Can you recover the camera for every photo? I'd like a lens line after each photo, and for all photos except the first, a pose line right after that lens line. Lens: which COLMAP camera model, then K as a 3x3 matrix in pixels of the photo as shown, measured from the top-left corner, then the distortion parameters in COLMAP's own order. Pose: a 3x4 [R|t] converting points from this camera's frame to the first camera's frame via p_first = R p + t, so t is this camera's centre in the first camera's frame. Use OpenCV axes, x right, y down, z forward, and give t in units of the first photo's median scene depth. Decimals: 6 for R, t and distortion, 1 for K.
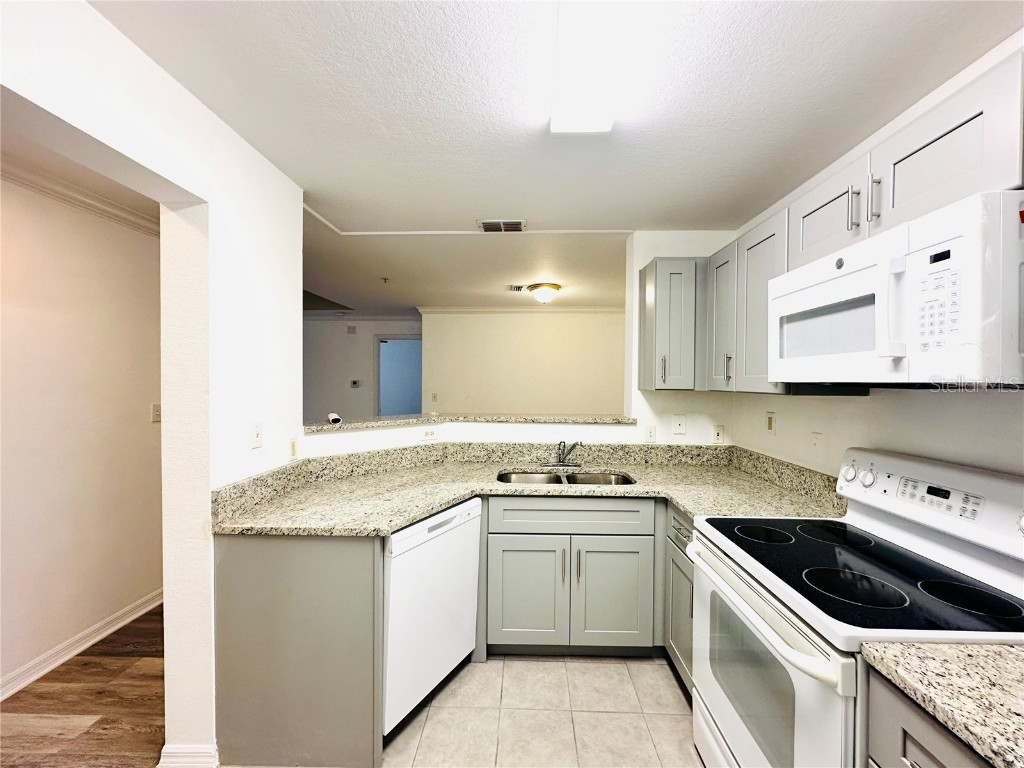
lens RADIAL K [[407.6, 0, 513.2], [0, 407.6, 383.3], [0, 0, 1]] dist [-0.000799, 0.000307]
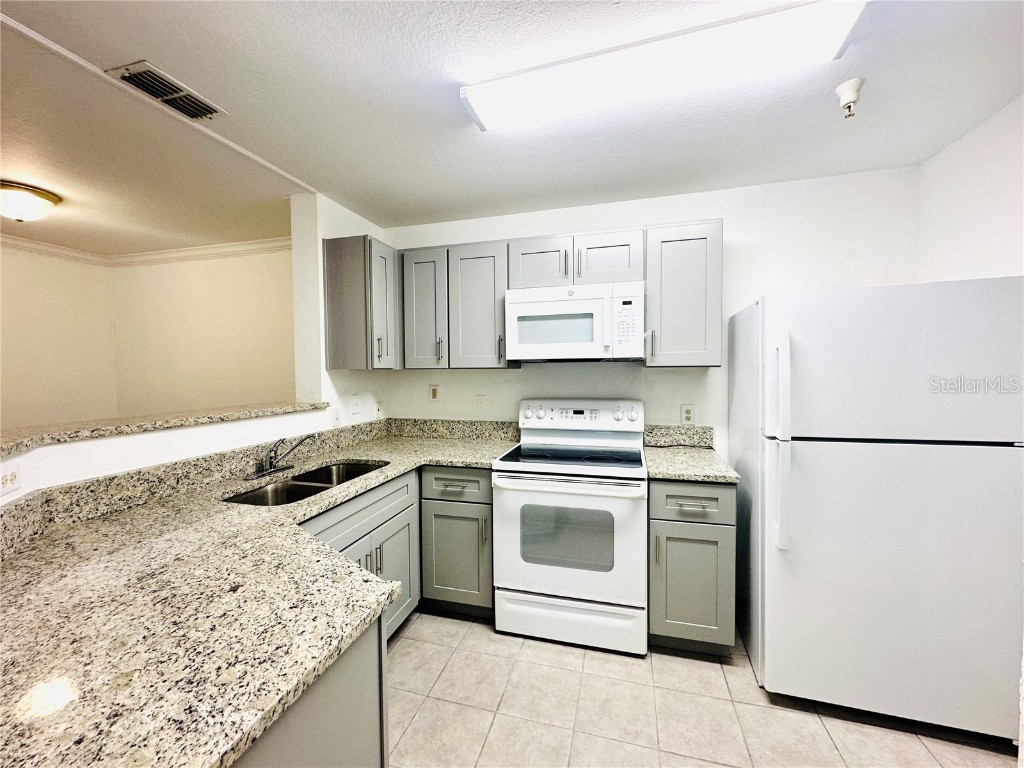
lens RADIAL K [[407.6, 0, 513.2], [0, 407.6, 383.3], [0, 0, 1]] dist [-0.000799, 0.000307]
pose [[0.247981, -0.044551, 0.967740, -0.610293], [0.015989, 0.998994, 0.041893, 0.016524], [-0.968633, 0.005084, 0.248444, 0.473424]]
